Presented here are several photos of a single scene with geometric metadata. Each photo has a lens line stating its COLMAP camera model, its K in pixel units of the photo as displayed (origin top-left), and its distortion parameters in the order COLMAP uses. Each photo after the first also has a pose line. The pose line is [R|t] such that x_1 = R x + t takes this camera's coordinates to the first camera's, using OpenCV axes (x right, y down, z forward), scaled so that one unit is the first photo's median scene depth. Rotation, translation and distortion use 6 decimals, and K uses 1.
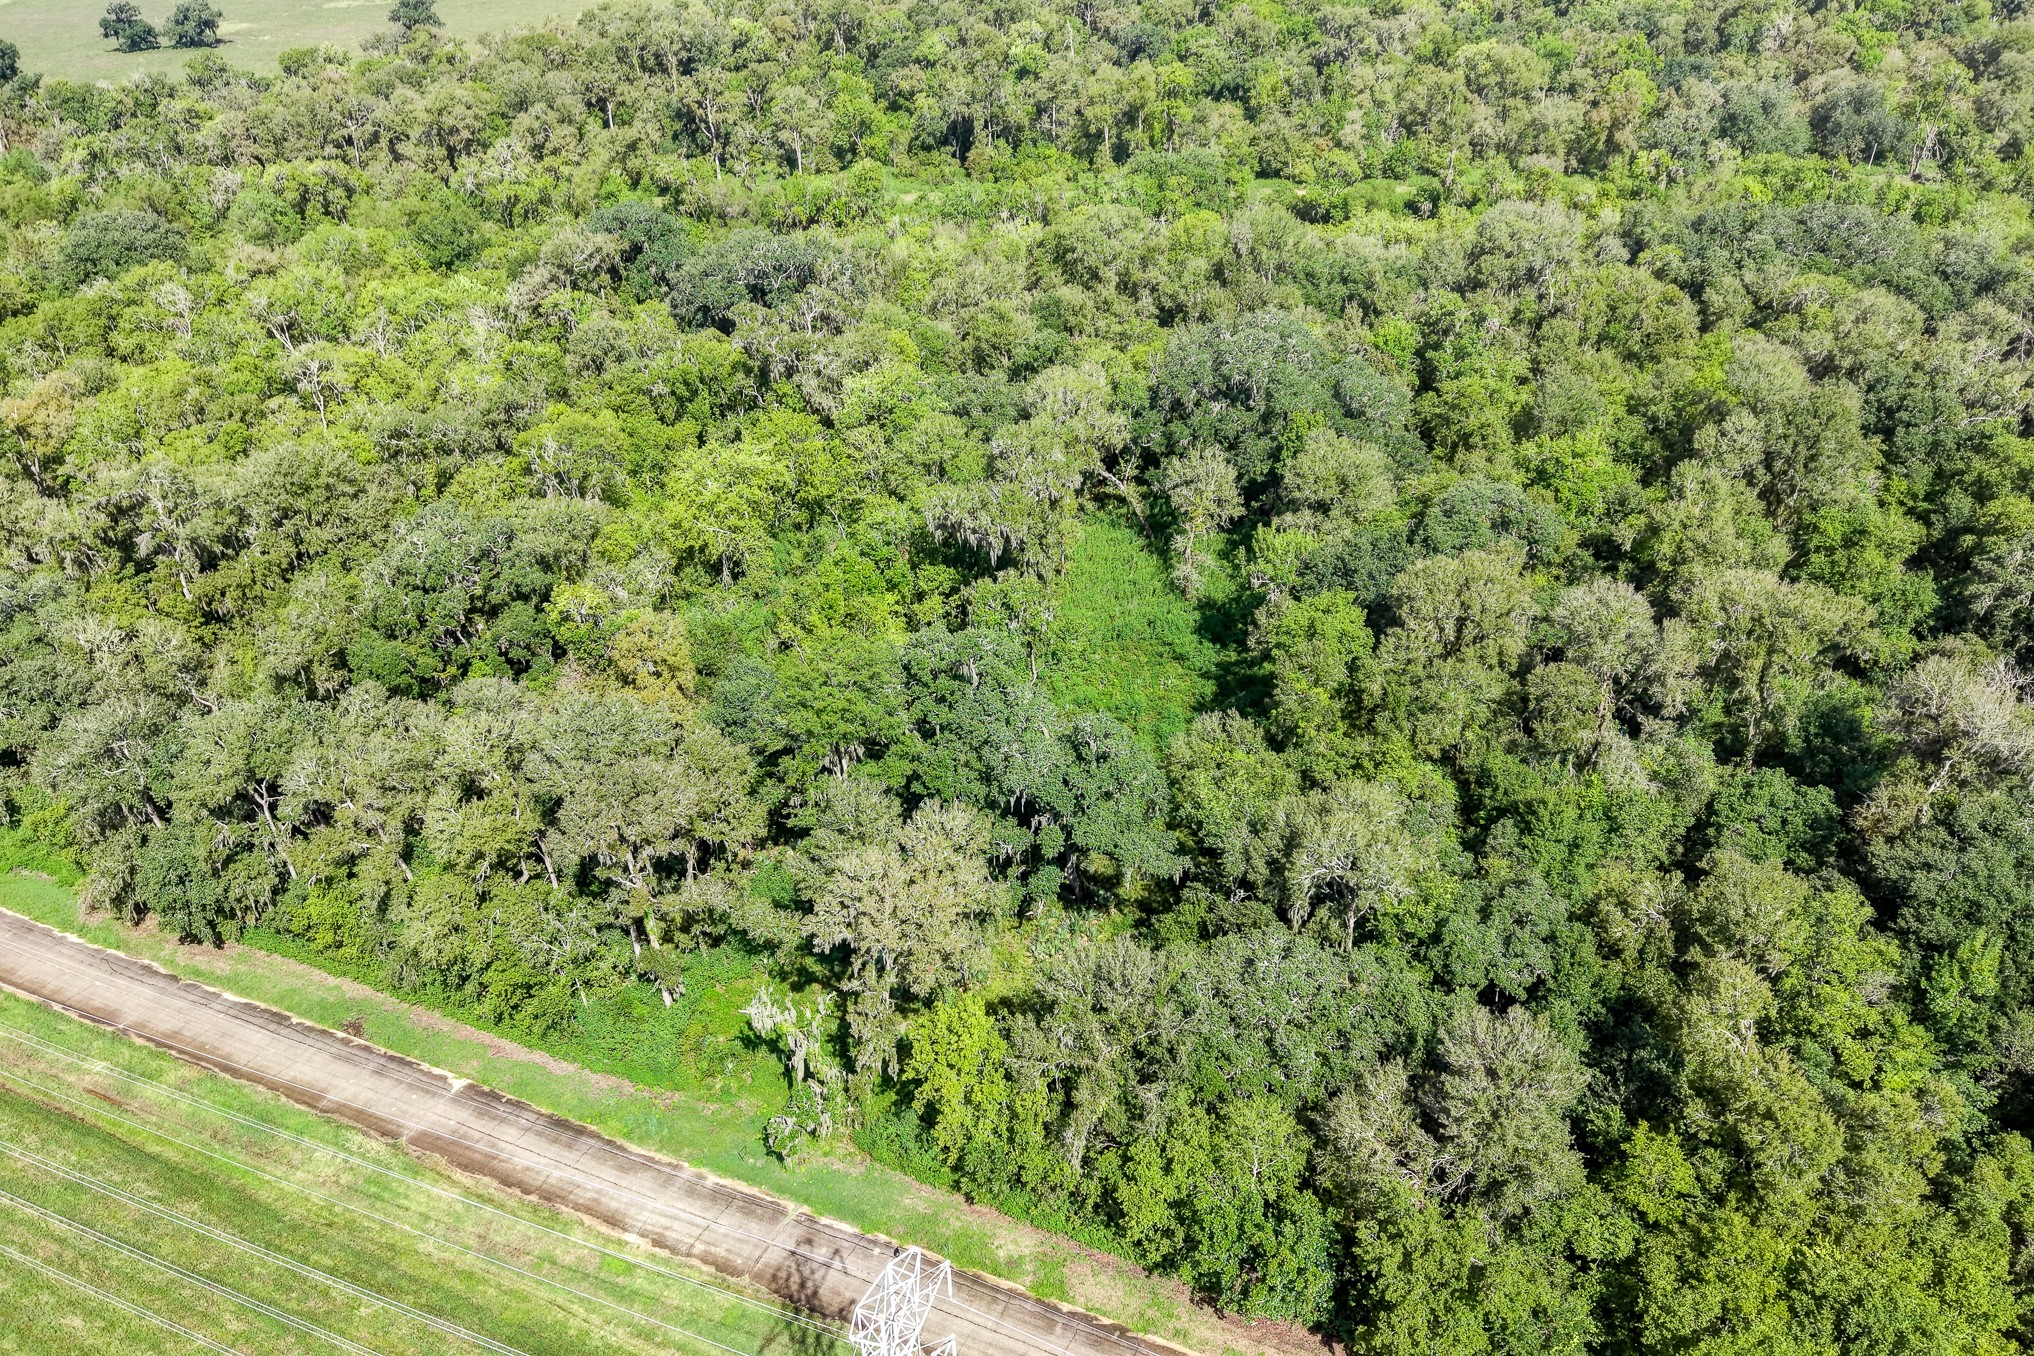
lens RADIAL K [[1636.6, 0, 1017.0], [0, 1636.6, 678.0], [0, 0, 1]] dist [0.034003, -0.044259]
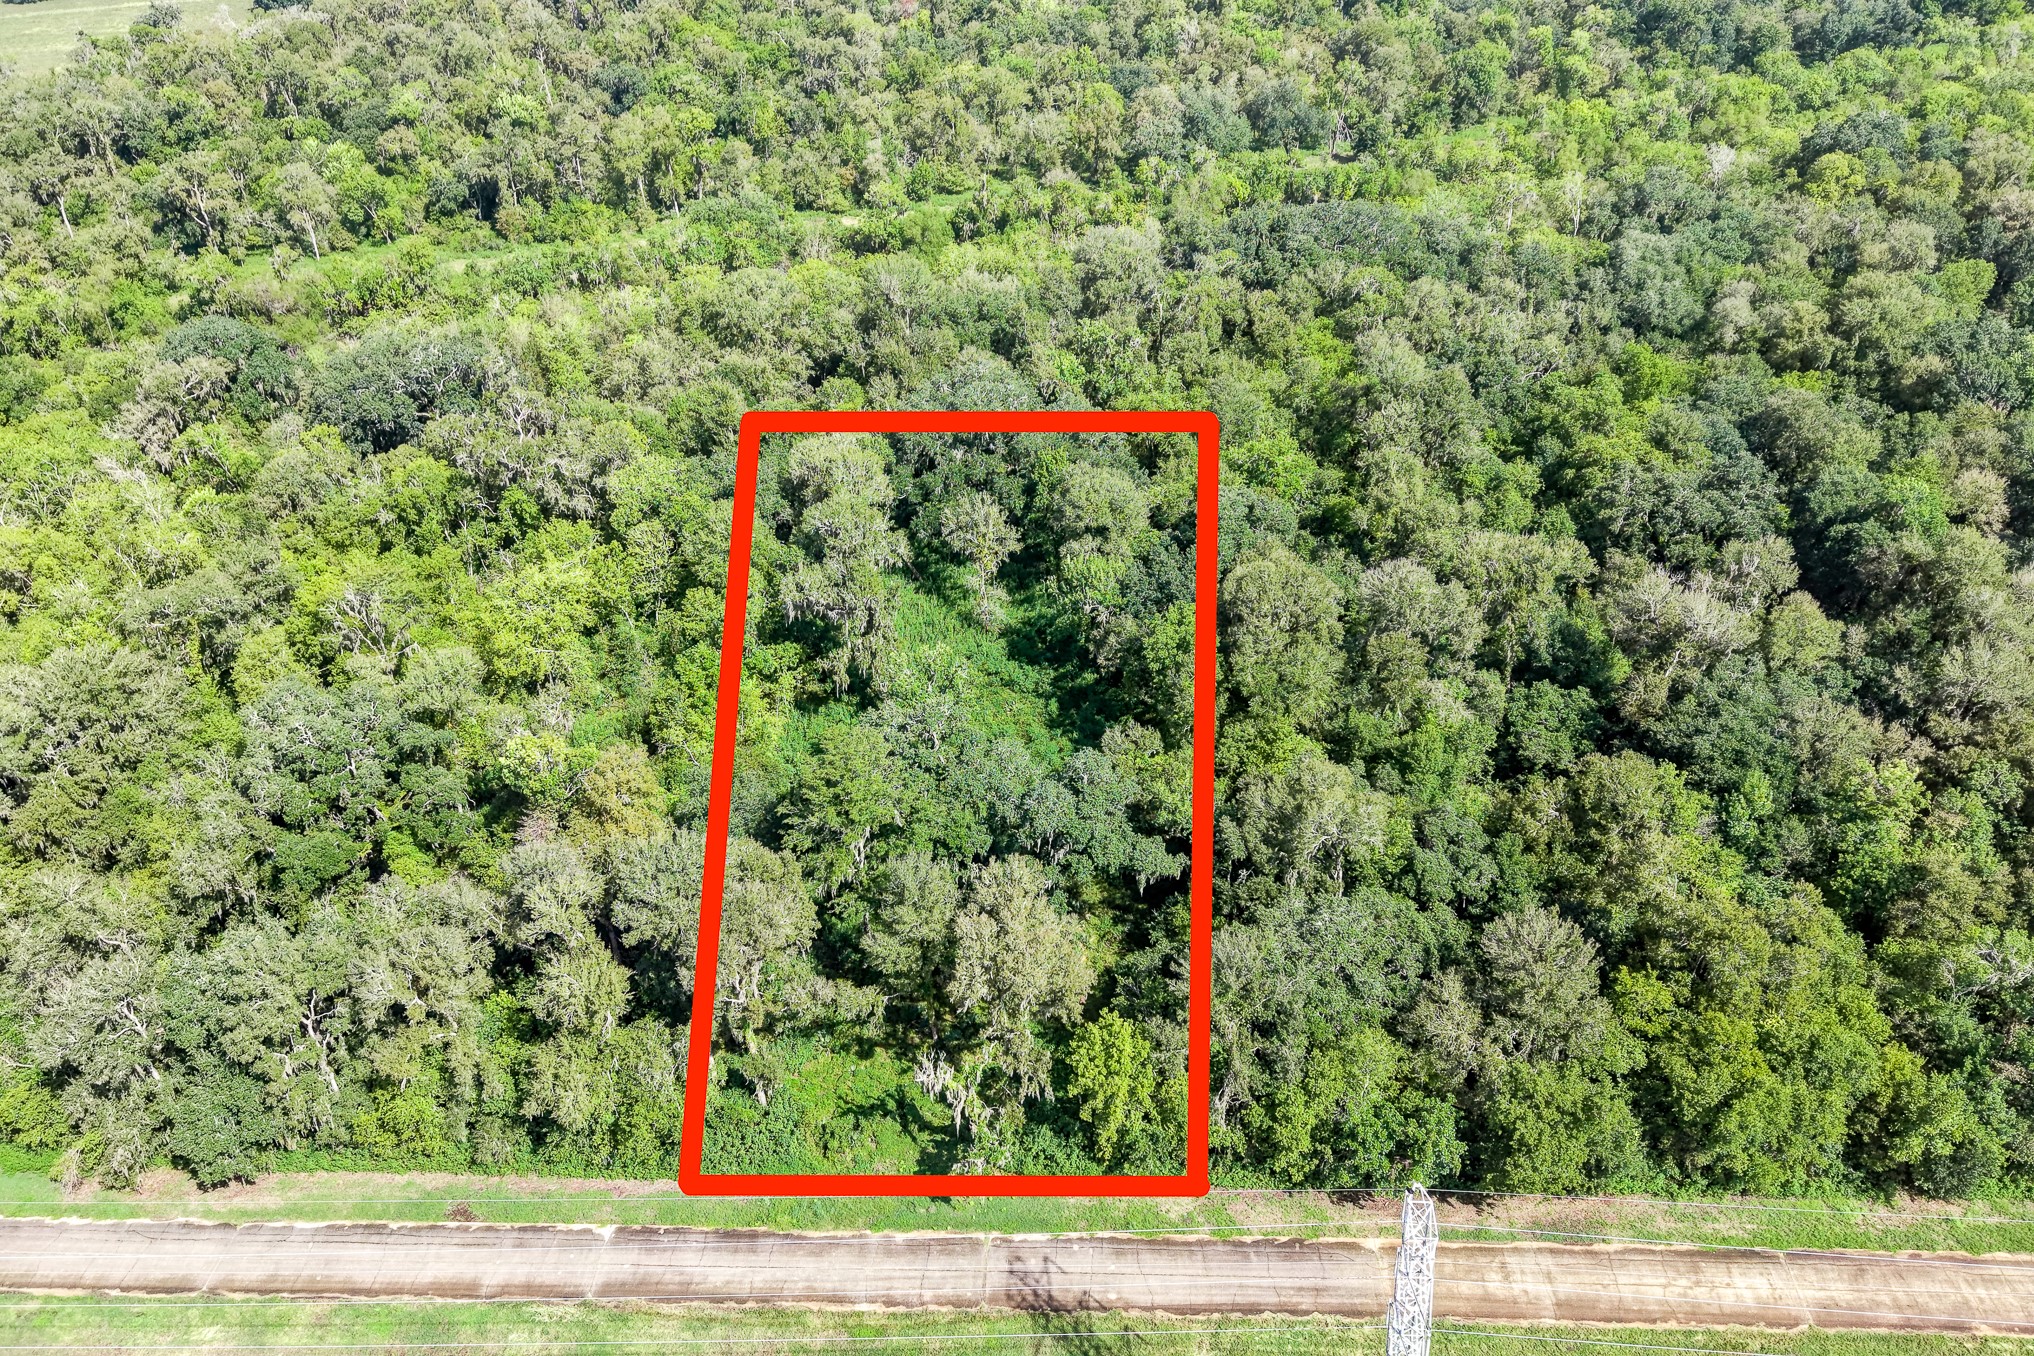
lens RADIAL K [[1636.6, 0, 1017.0], [0, 1636.6, 678.0], [0, 0, 1]] dist [0.034003, -0.044259]
pose [[0.919868, -0.199382, 0.337773, -0.273467], [0.195231, 0.979650, 0.046593, -0.067834], [-0.340189, 0.023084, 0.940074, -0.055235]]
